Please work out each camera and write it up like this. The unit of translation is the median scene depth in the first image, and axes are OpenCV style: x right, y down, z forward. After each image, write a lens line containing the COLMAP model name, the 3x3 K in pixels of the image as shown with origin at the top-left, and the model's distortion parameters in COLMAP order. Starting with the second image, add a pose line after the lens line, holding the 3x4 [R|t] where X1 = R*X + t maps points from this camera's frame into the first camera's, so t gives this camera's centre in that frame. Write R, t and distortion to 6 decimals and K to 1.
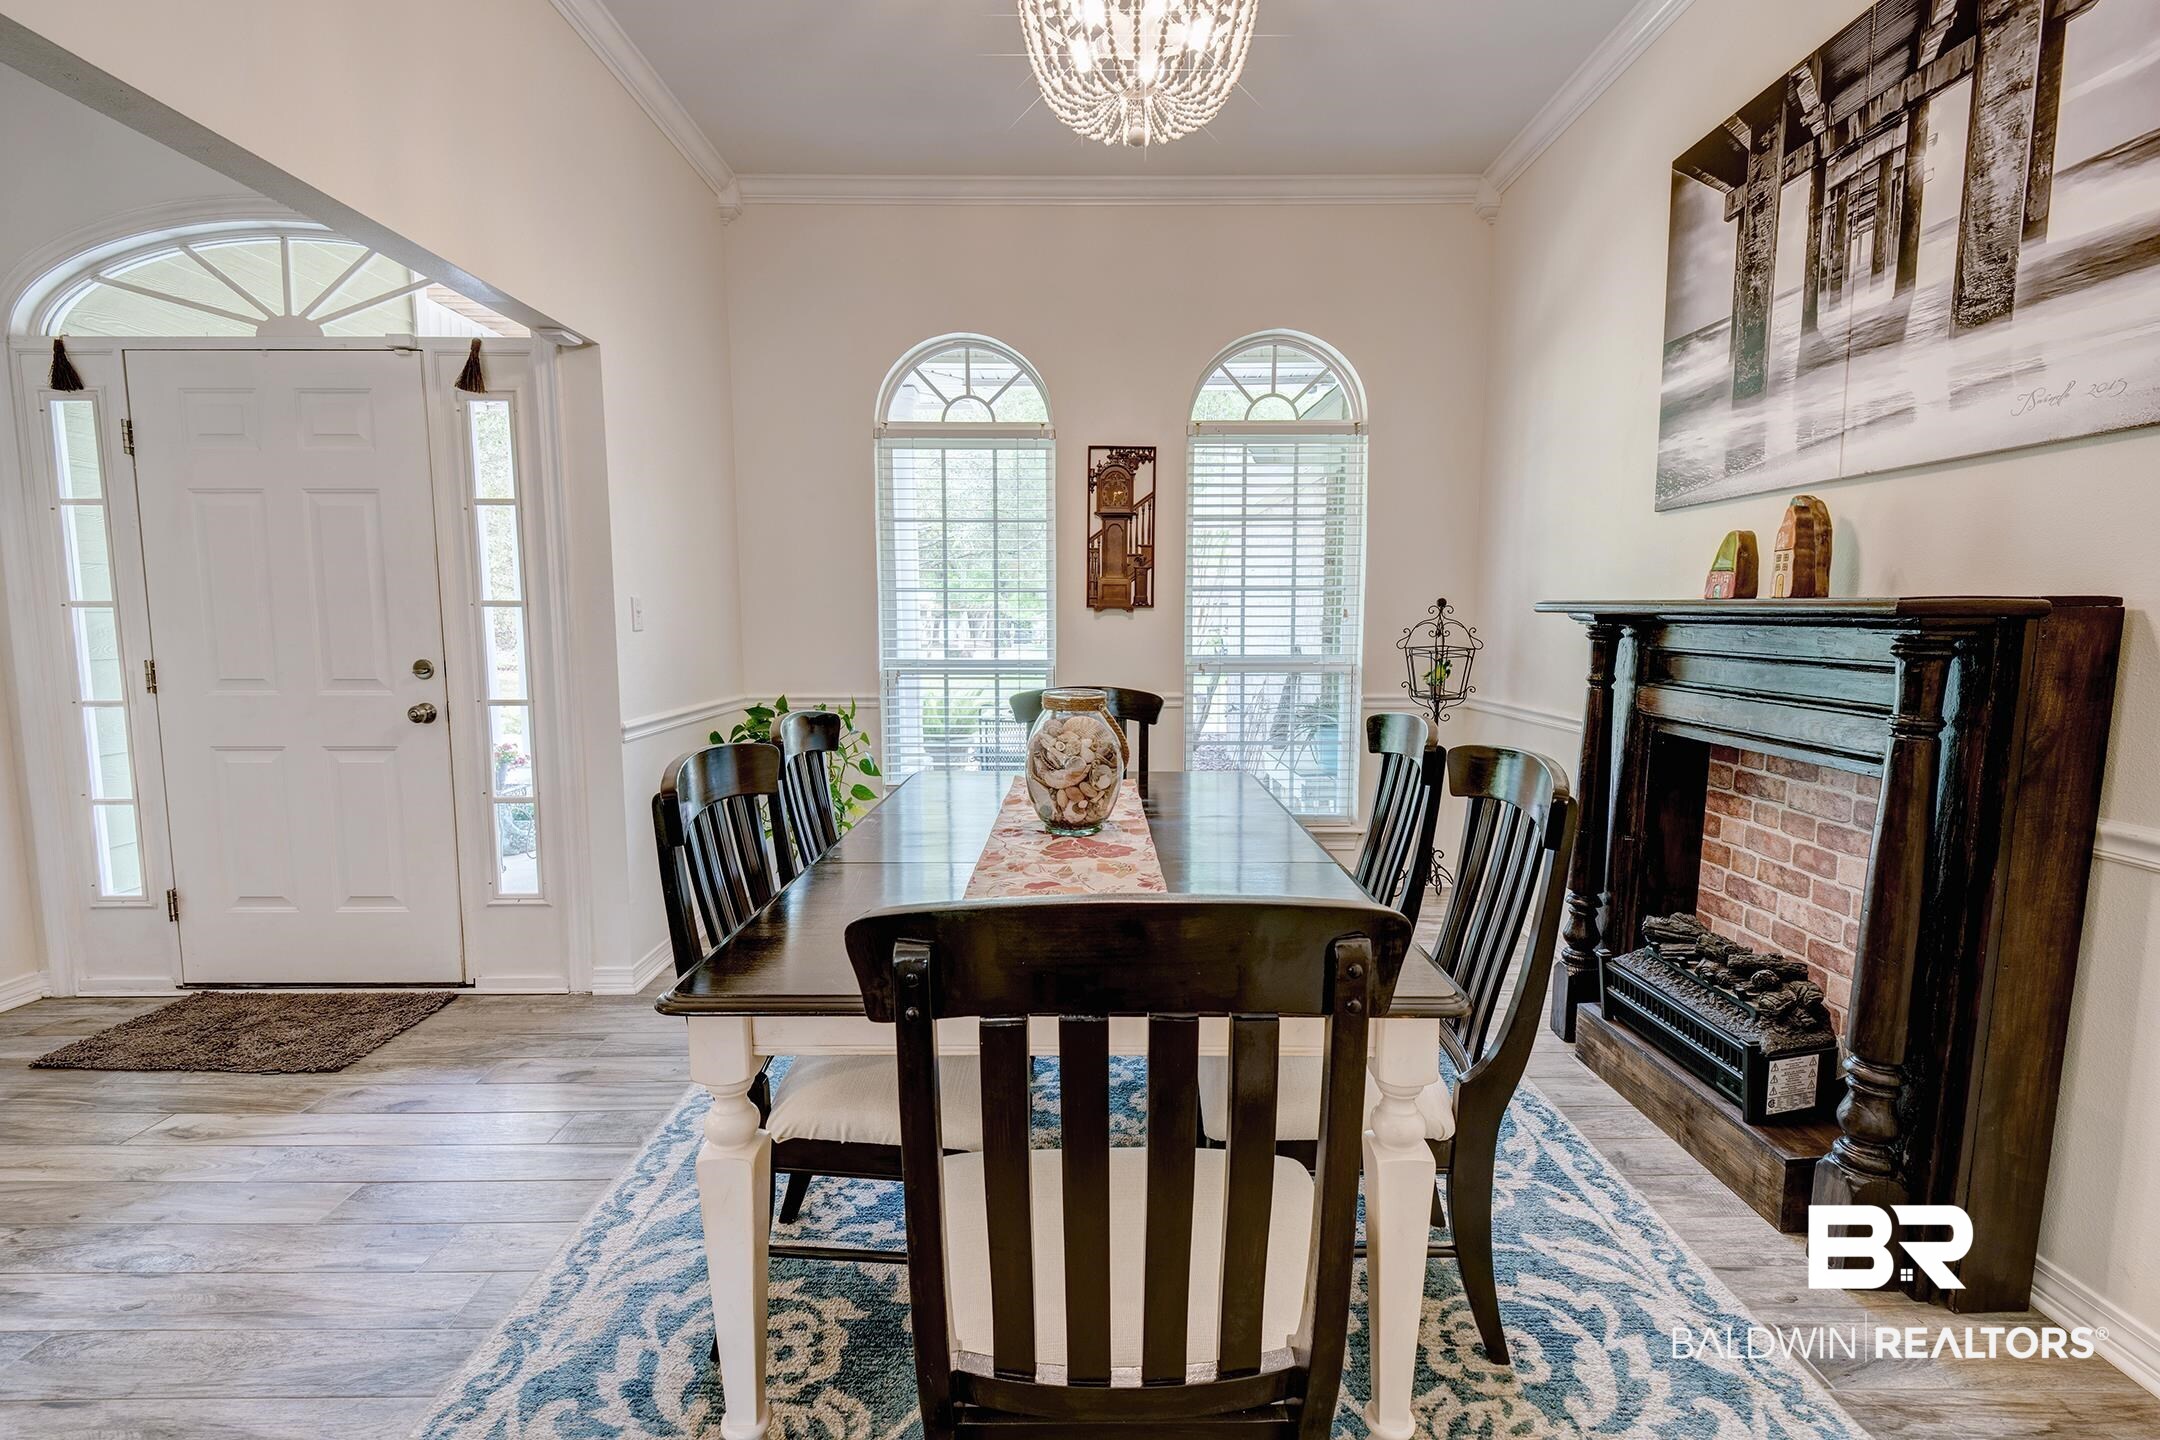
lens RADIAL K [[986.6, 0, 1068.3], [0, 986.6, 725.6], [0, 0, 1]] dist [0.016264, -0.007540]
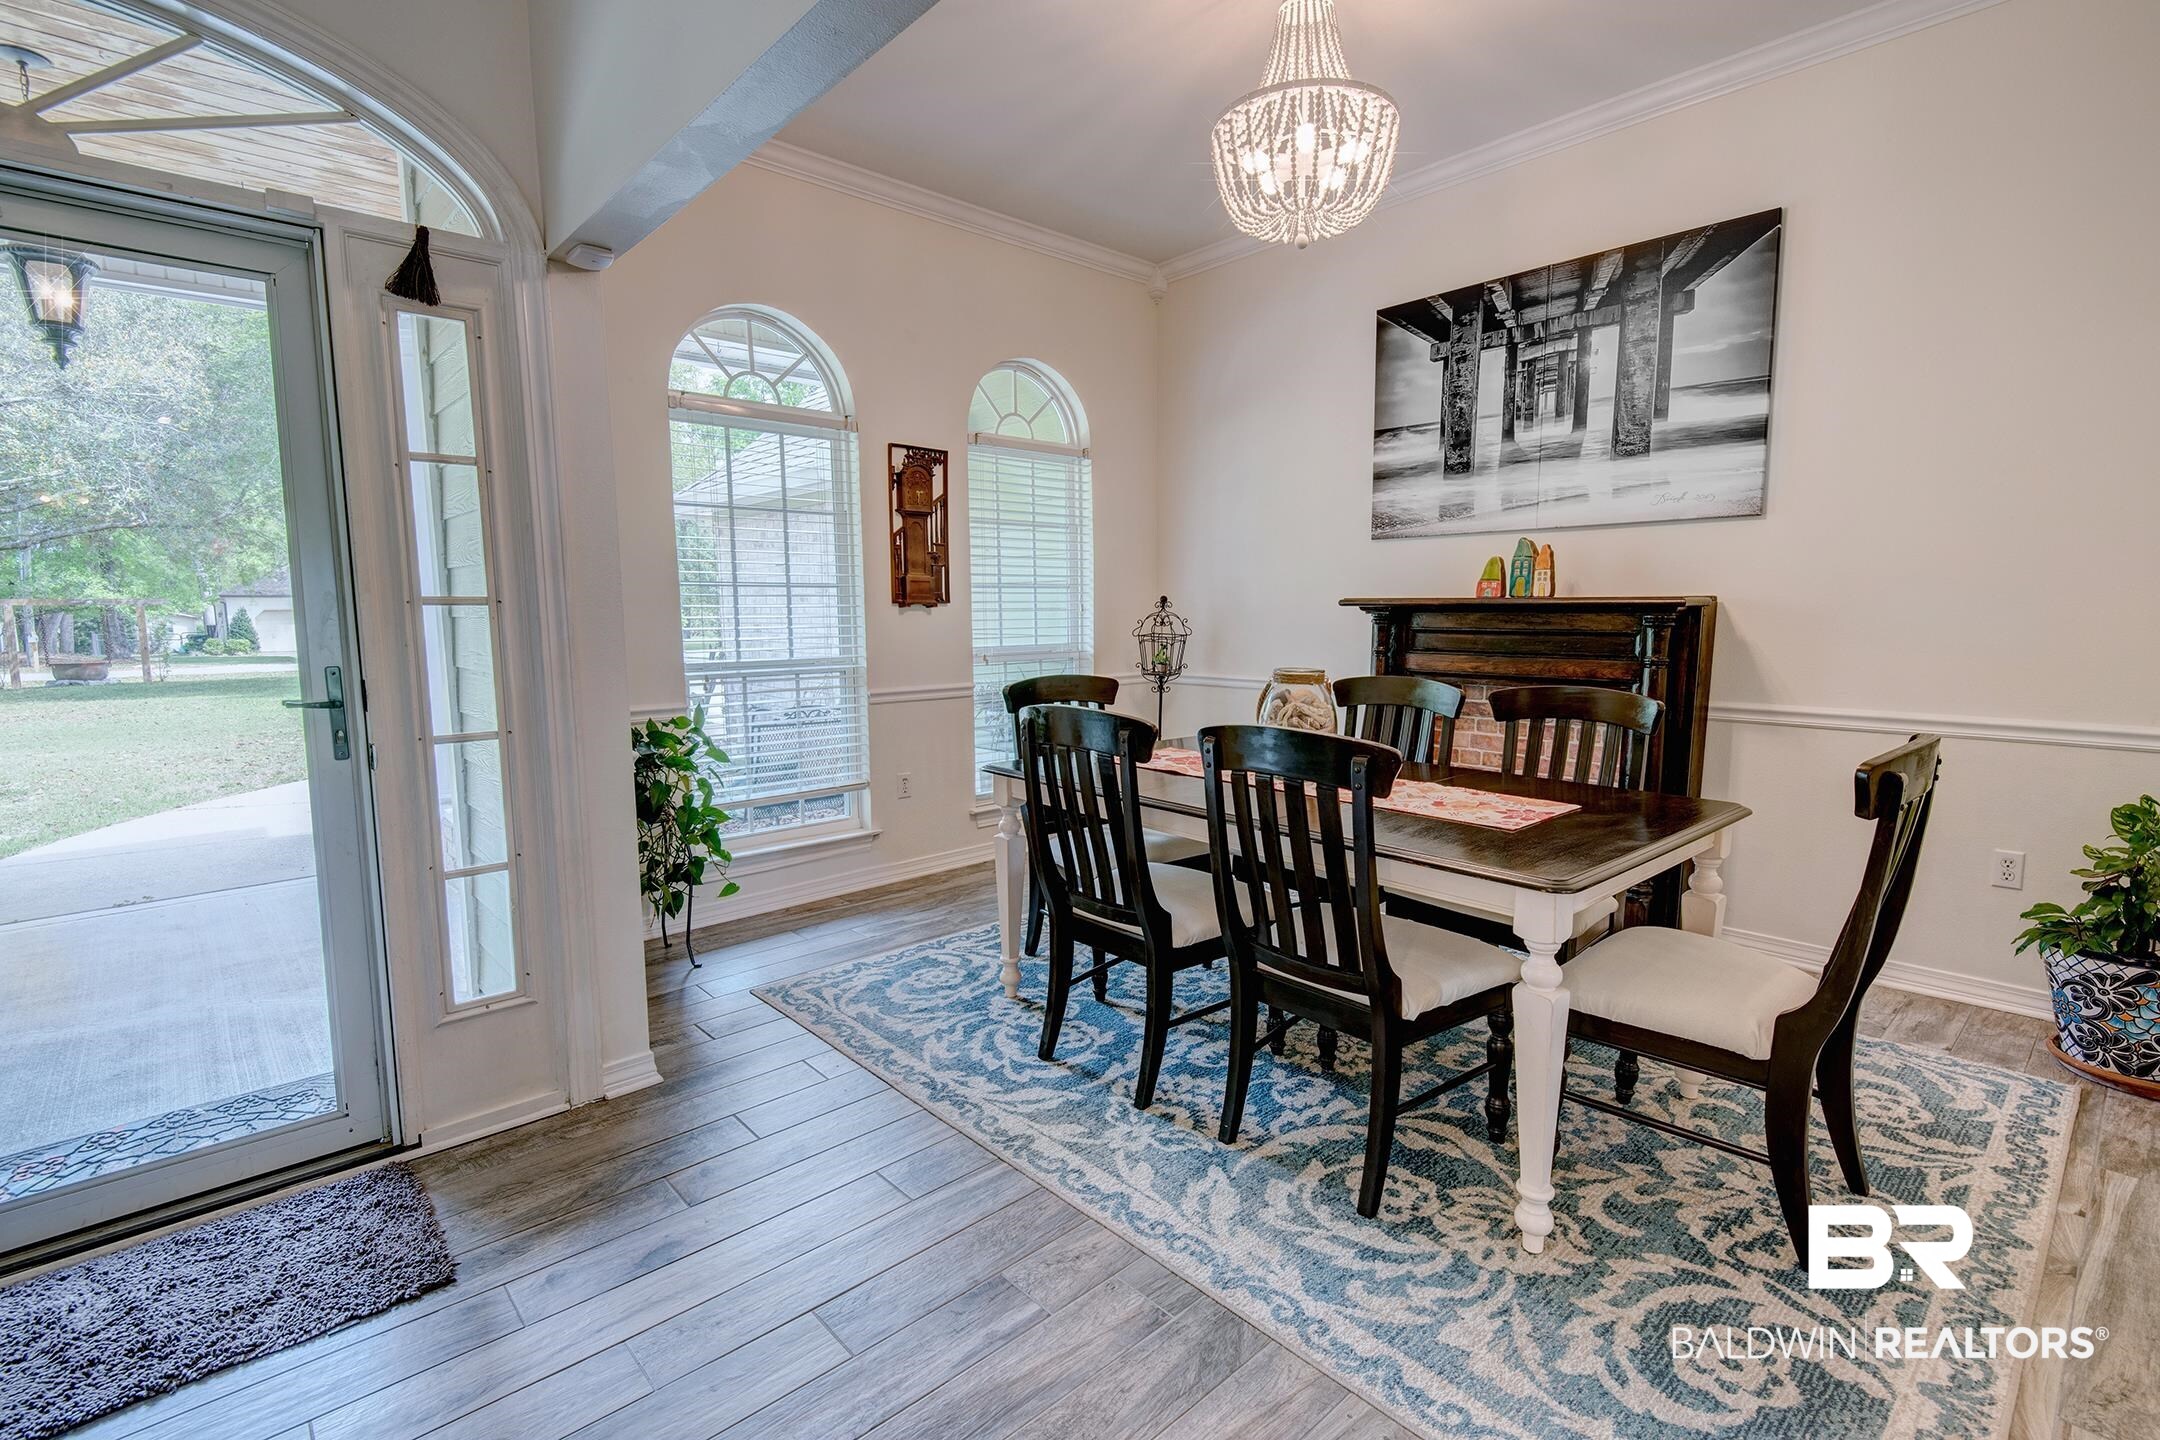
lens RADIAL K [[986.6, 0, 1067.3], [0, 986.6, 729.2], [0, 0, 1]] dist [0.016264, -0.007540]
pose [[0.747885, -0.086619, 0.658153, -0.927282], [0.080935, 0.995952, 0.039107, -0.028177], [-0.658877, 0.024020, 0.751868, 0.213531]]
